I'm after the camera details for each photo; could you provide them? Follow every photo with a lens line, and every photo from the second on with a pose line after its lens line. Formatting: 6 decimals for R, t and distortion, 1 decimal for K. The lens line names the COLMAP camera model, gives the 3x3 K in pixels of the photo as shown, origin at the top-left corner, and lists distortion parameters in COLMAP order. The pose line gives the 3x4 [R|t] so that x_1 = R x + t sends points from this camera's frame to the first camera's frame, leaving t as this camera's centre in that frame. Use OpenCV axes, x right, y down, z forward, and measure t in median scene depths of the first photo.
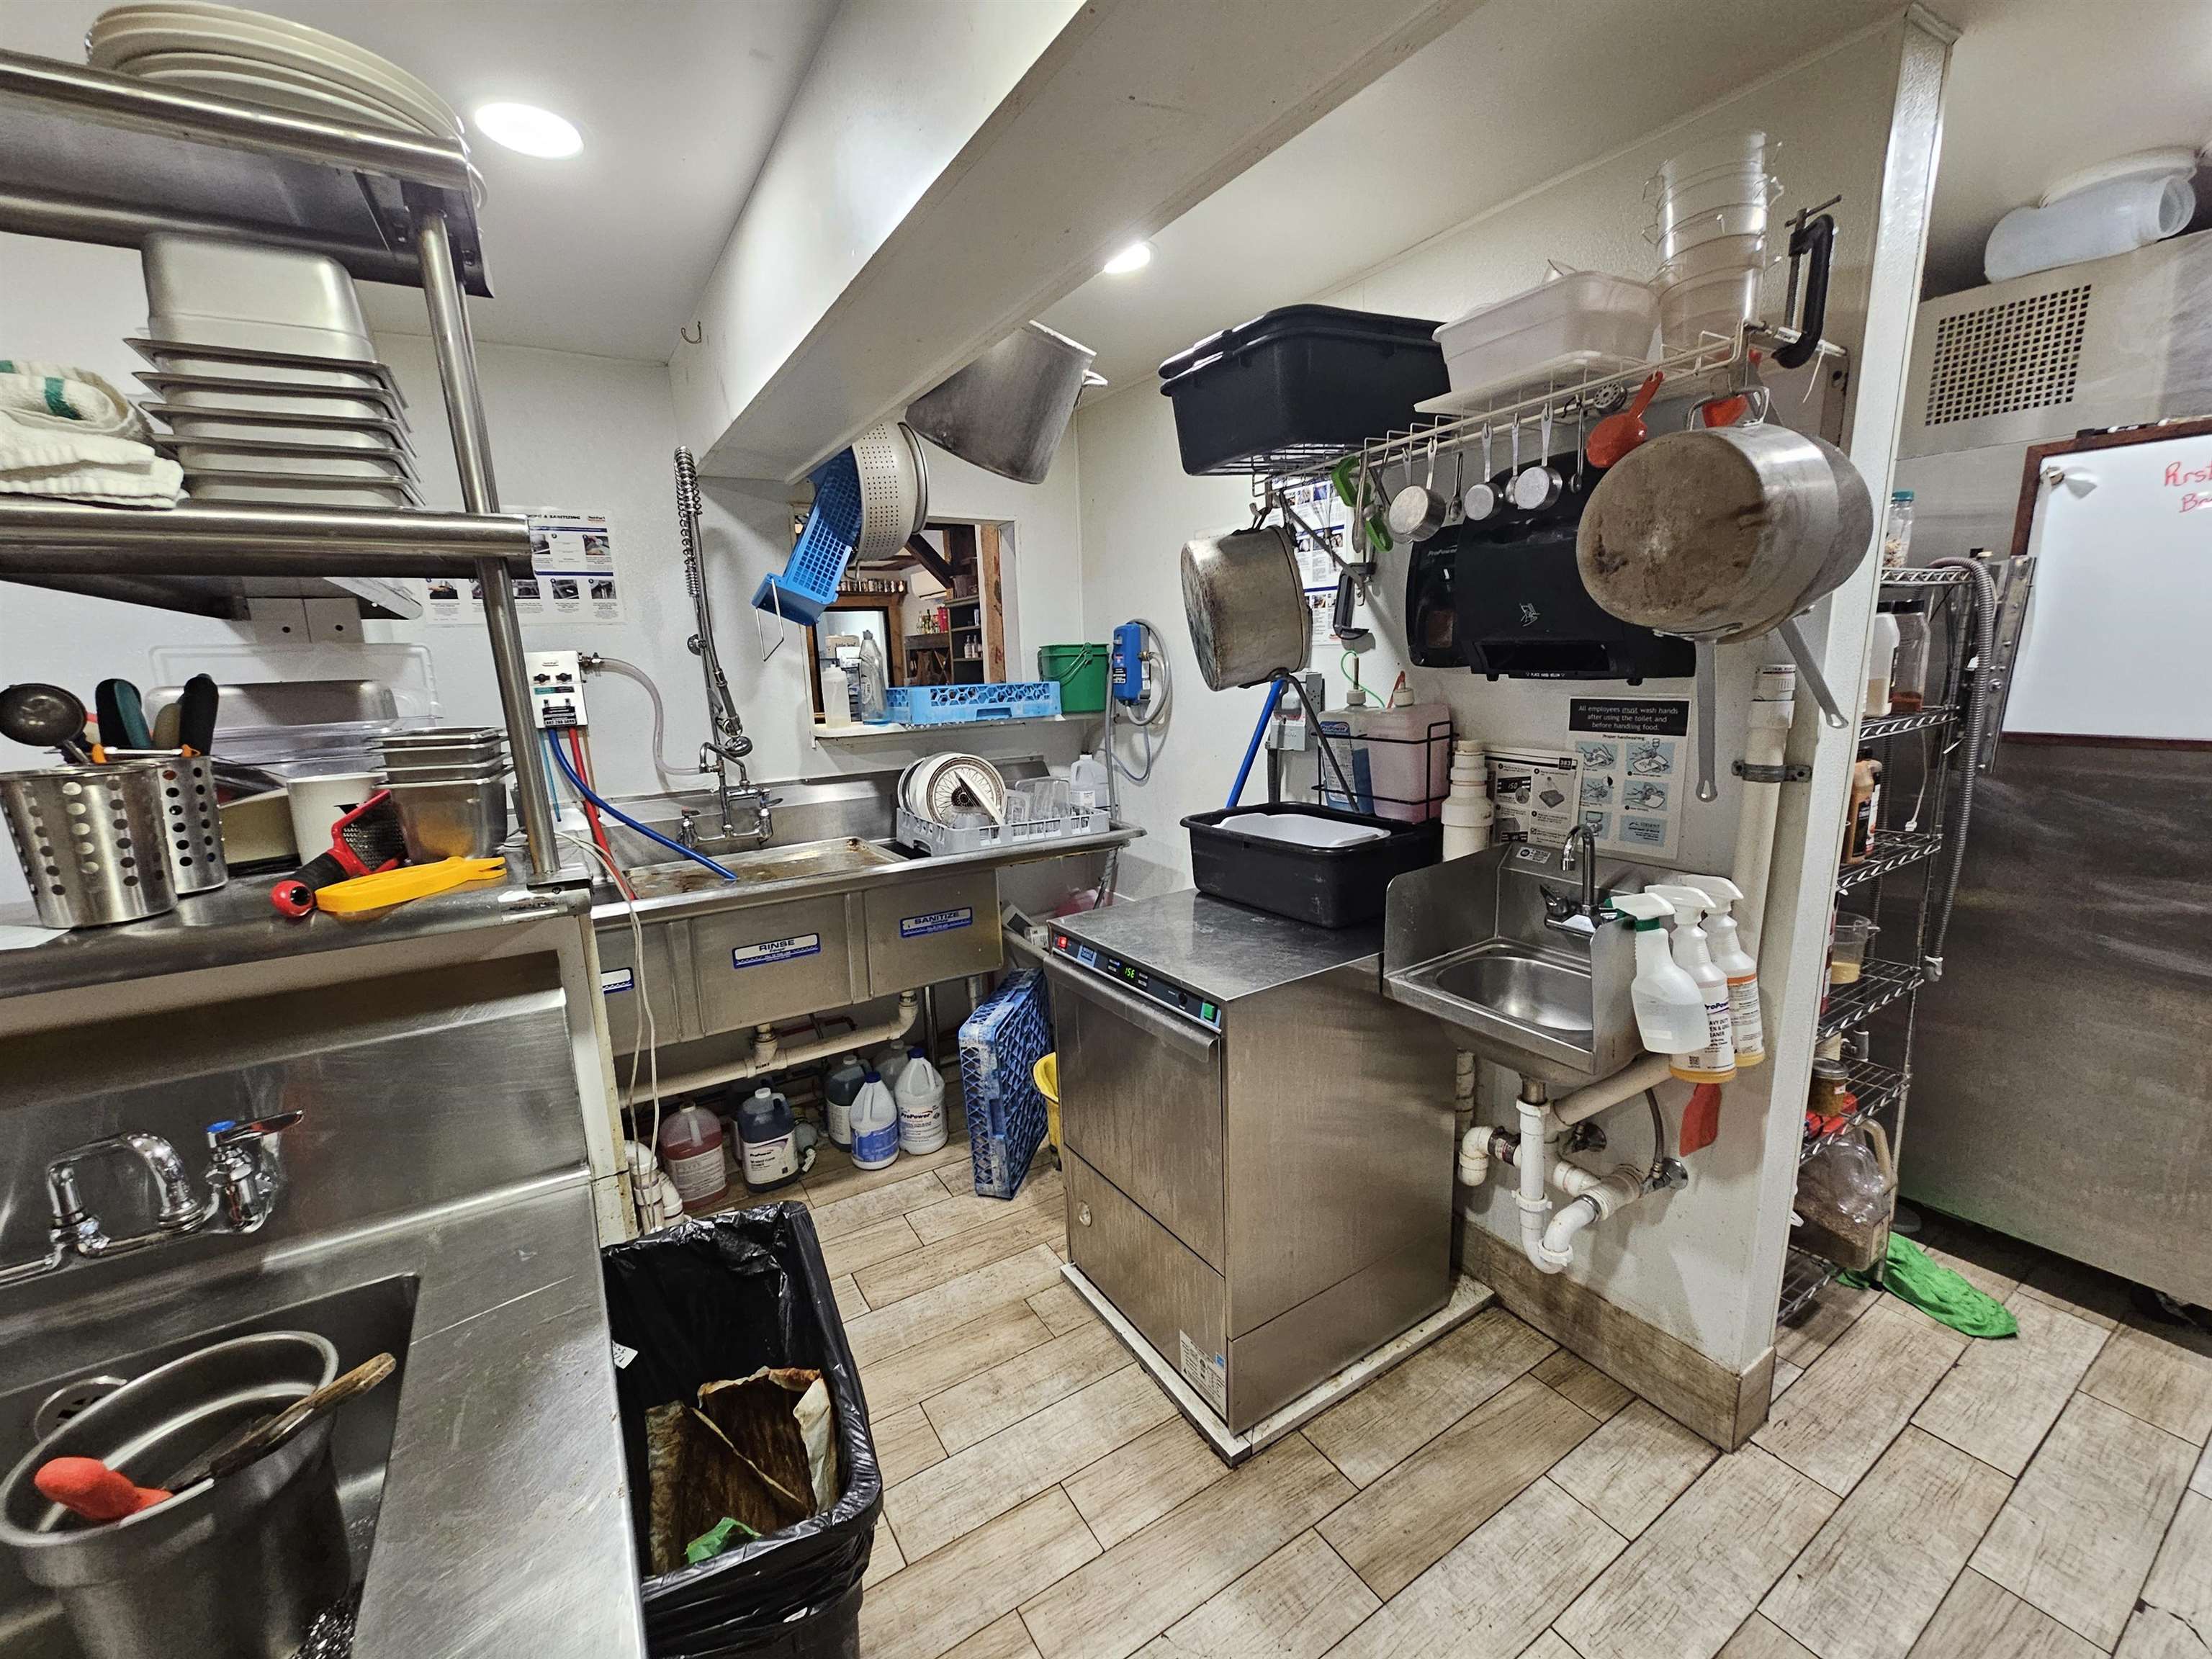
lens RADIAL K [[900.1, 0, 1109.7], [0, 900.1, 839.9], [0, 0, 1]] dist [-0.001648, 0.000621]
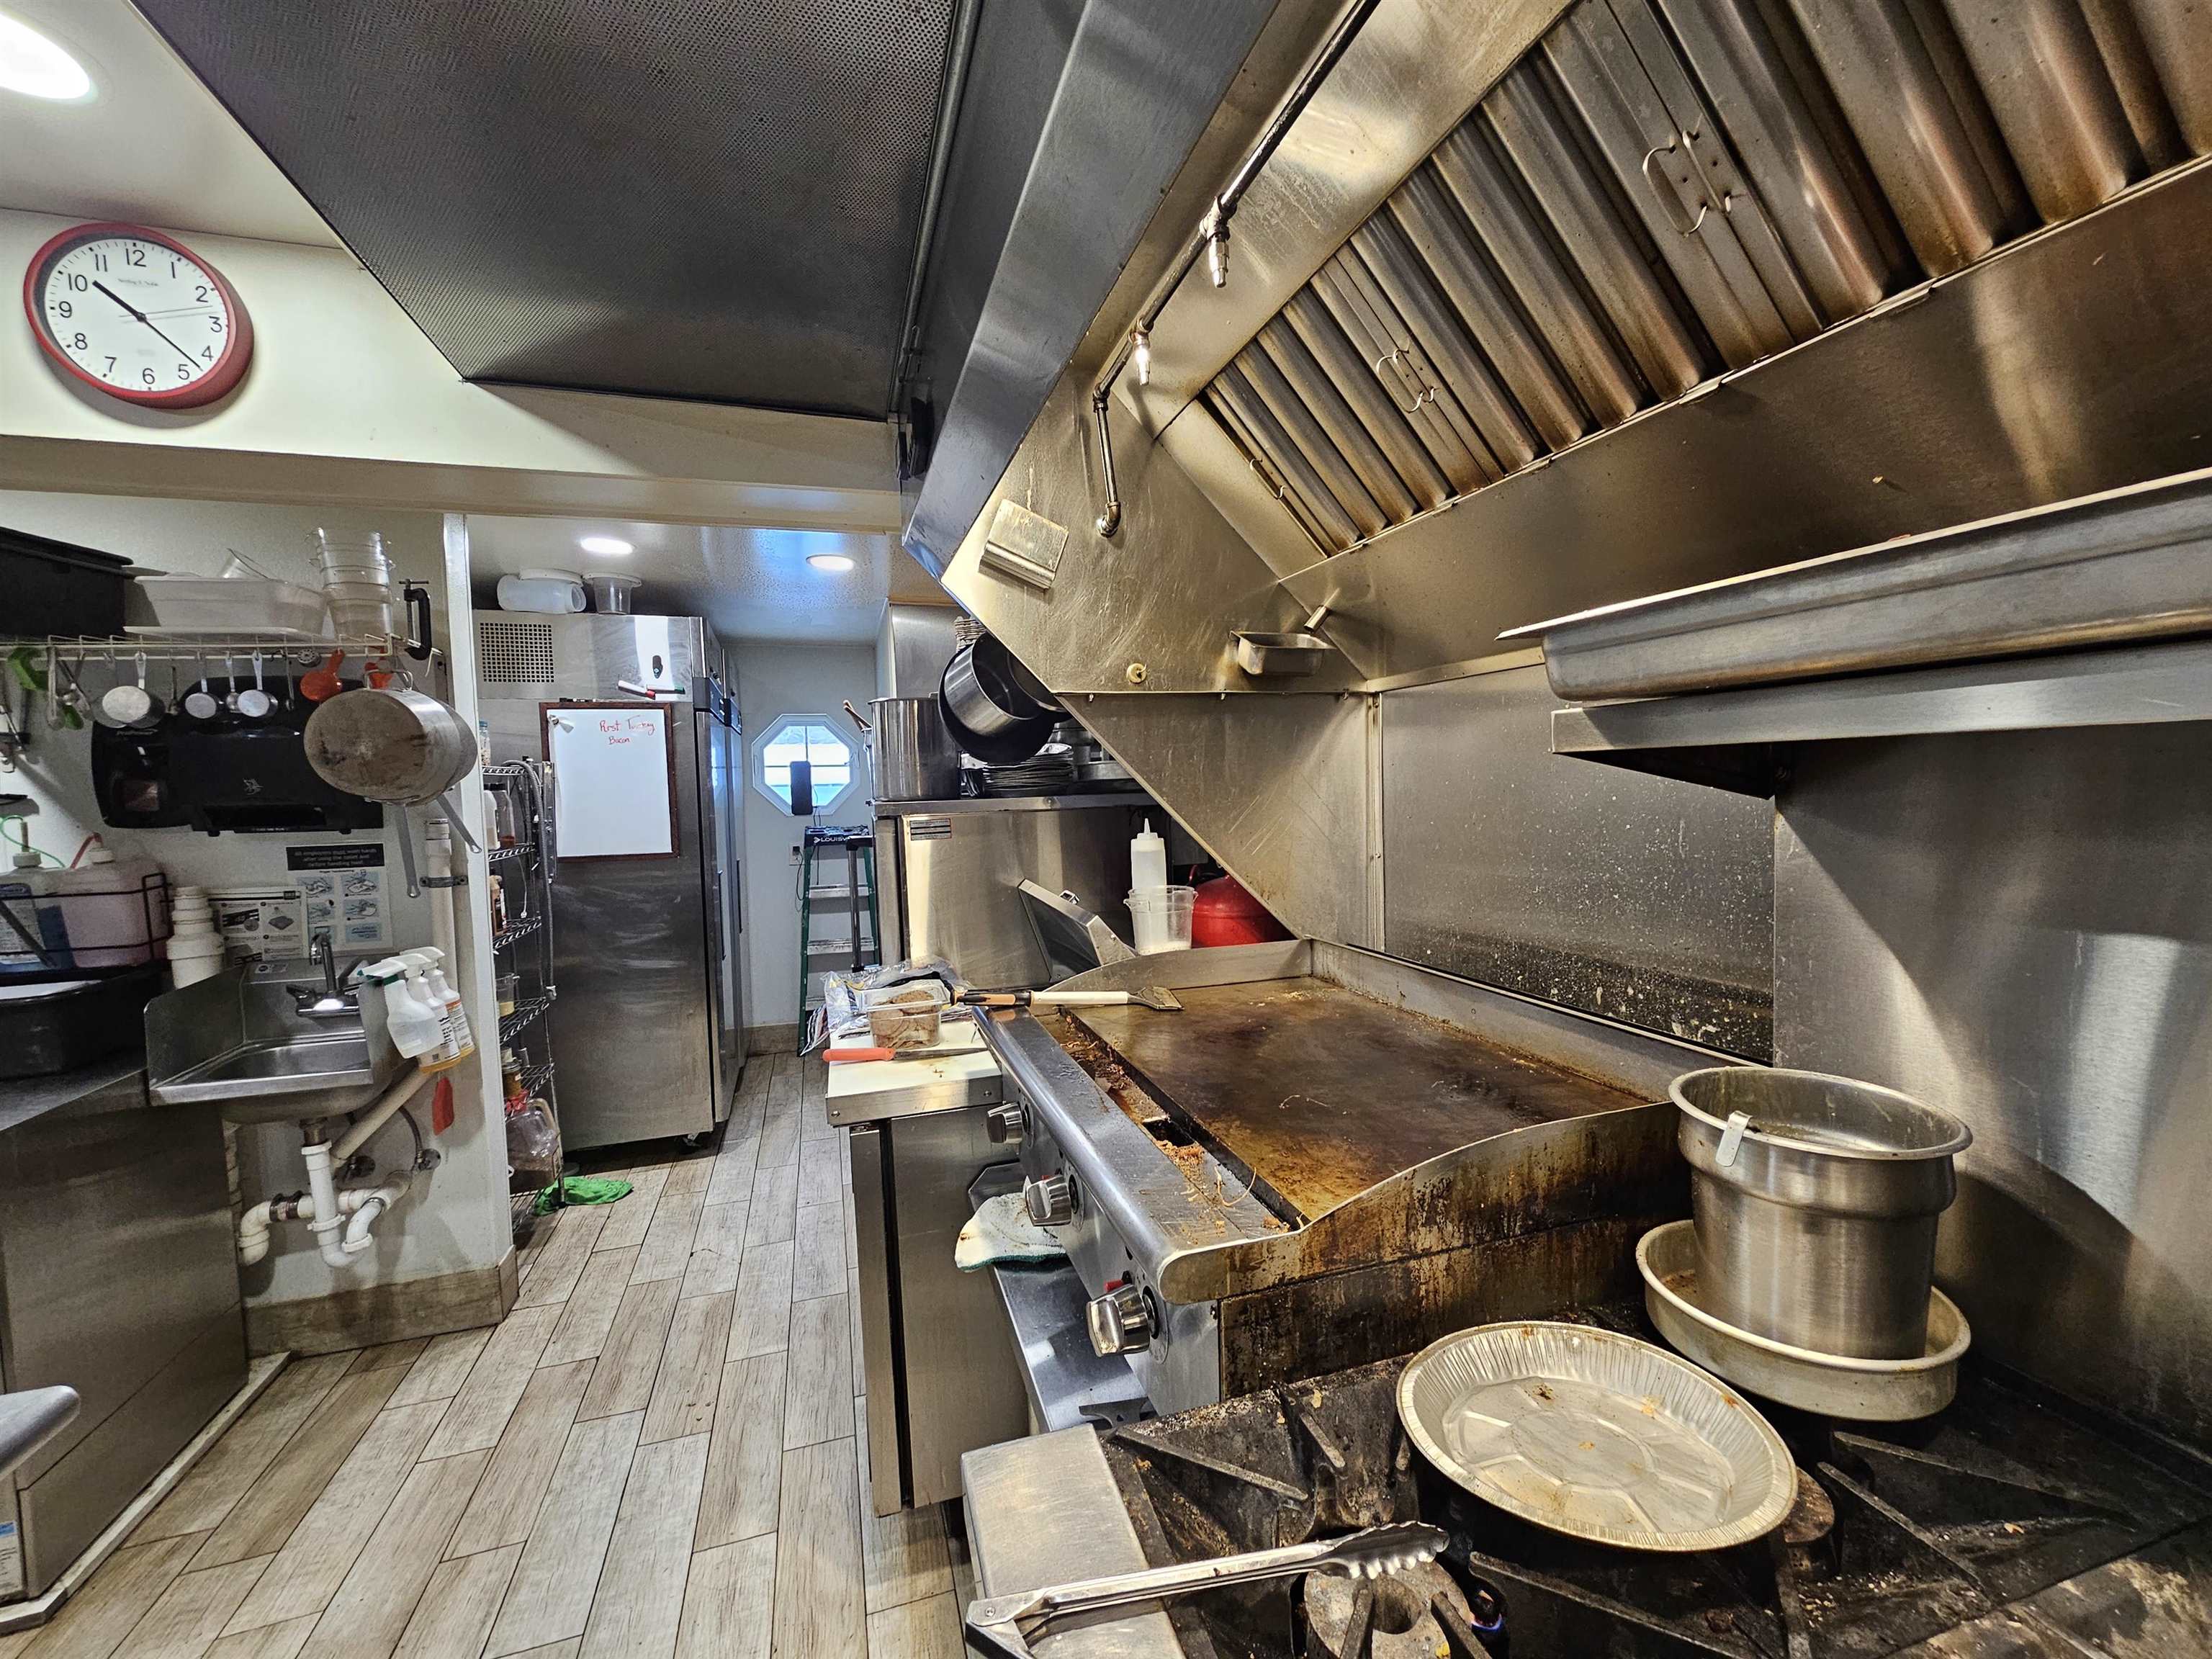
lens RADIAL K [[917.2, 0, 1102.3], [0, 917.2, 841.8], [0, 0, 1]] dist [-0.005252, 0.004384]
pose [[0.263945, -0.033895, 0.963942, -0.503370], [0.212148, 0.976949, -0.023738, 0.131134], [-0.940918, 0.210764, 0.265052, -0.536005]]
